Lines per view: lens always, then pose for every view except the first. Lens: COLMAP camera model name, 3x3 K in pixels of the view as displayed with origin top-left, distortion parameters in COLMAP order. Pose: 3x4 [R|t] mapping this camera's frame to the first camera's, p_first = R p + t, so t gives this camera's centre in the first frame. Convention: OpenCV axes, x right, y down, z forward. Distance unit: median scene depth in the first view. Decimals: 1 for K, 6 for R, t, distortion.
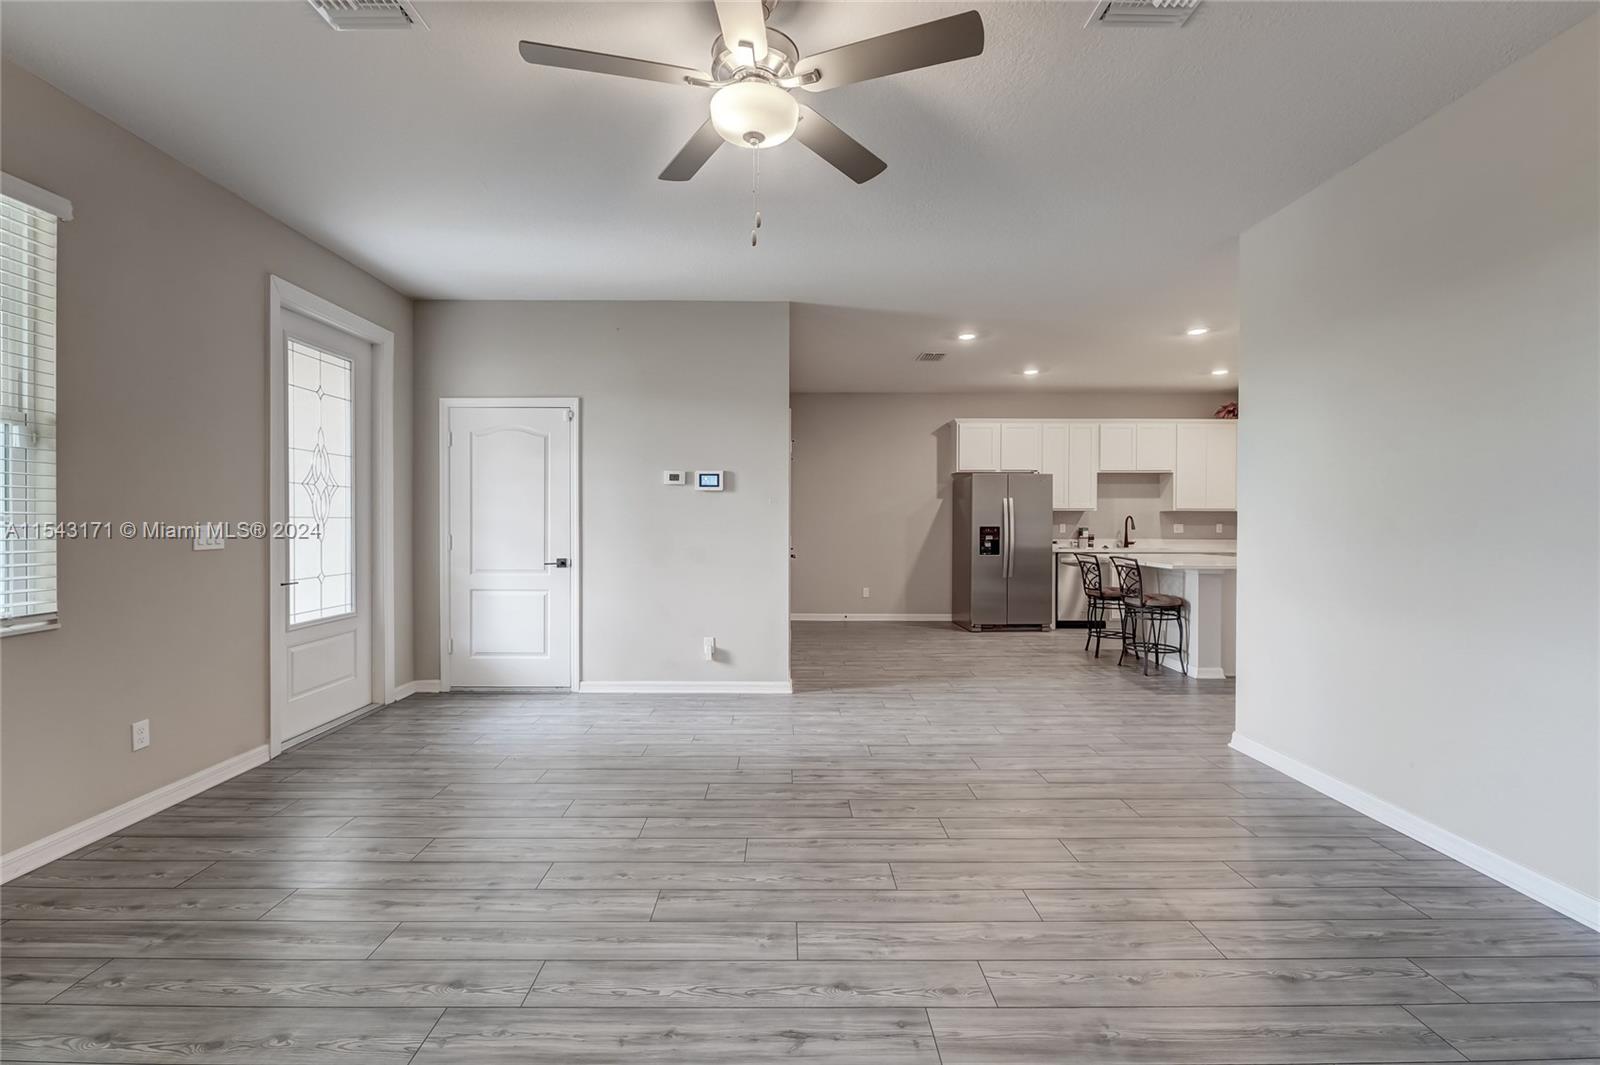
lens RADIAL K [[657.1, 0, 786.4], [0, 657.1, 524.4], [0, 0, 1]] dist [-0.002691, -0.000184]
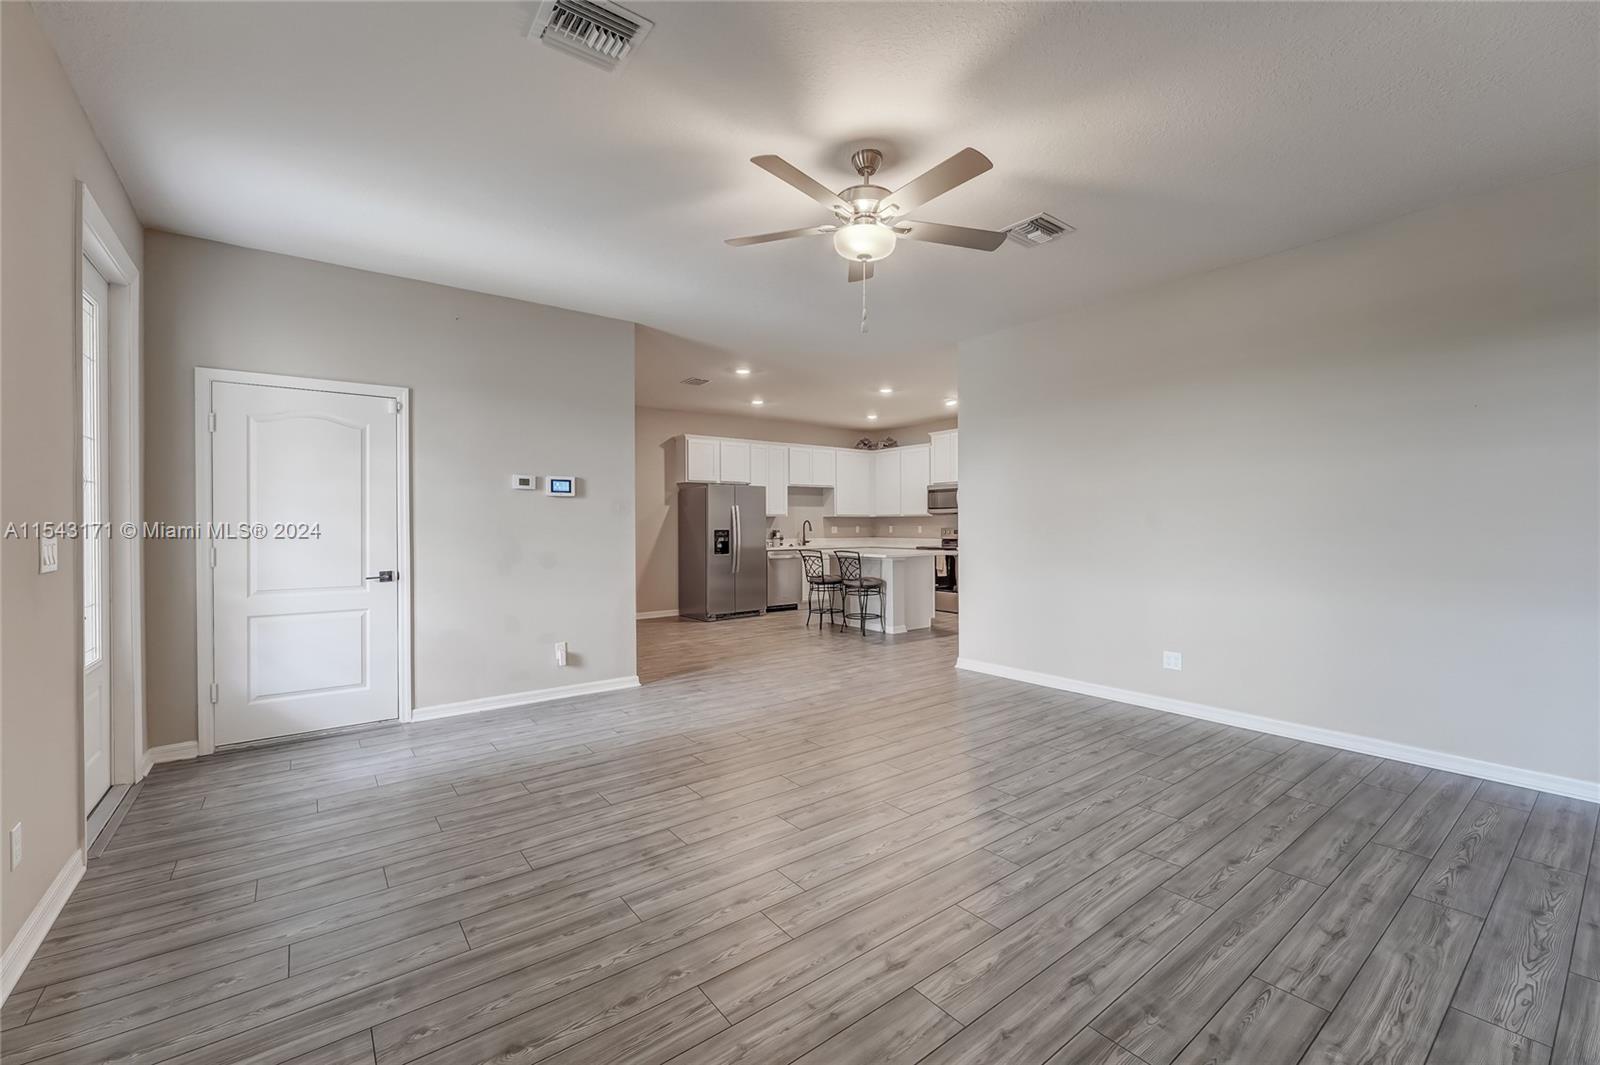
lens RADIAL K [[655.7, 0, 805.2], [0, 655.7, 521.9], [0, 0, 1]] dist [-0.002198, -0.000598]
pose [[0.795334, -0.004024, 0.606158, -0.463281], [0.011082, 0.999907, -0.007902, -0.000174], [-0.606071, 0.013002, 0.795305, -0.024281]]
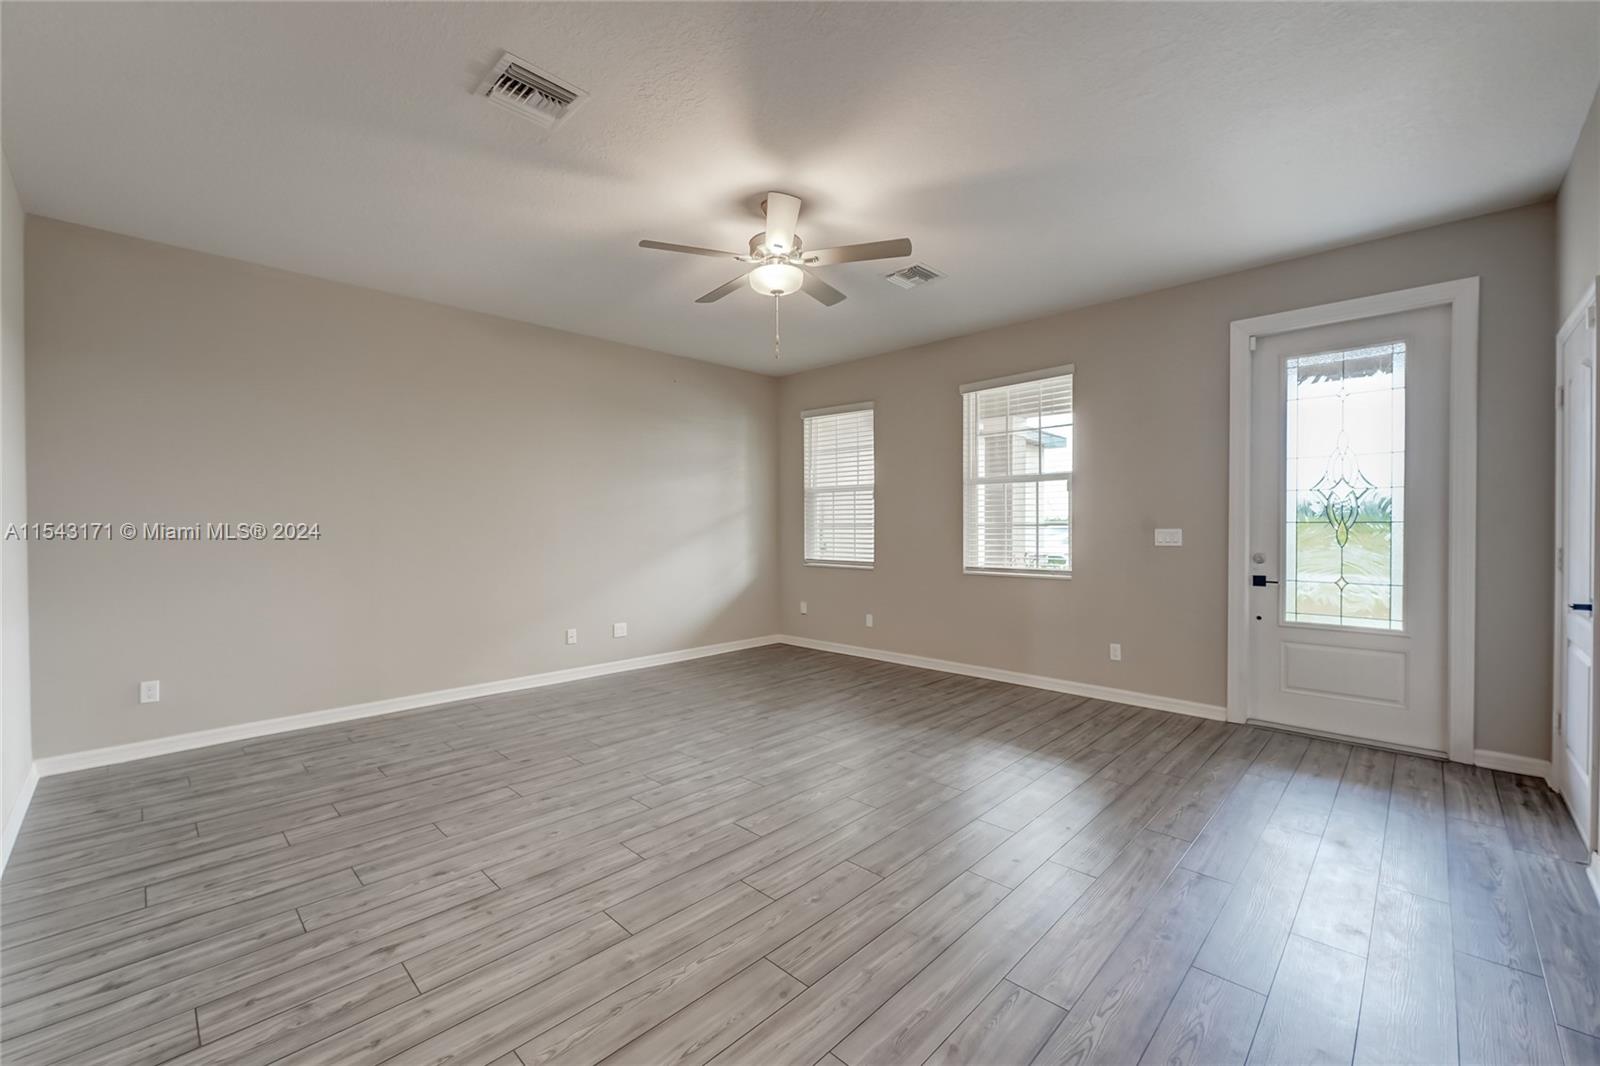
lens RADIAL K [[648.8, 0, 804.3], [0, 648.8, 533.0], [0, 0, 1]] dist [-0.001818, -0.000683]
pose [[-0.696365, 0.006813, -0.717656, 0.483963], [-0.003240, 0.999915, 0.012637, -0.003693], [0.717681, 0.011126, -0.696283, 0.989284]]
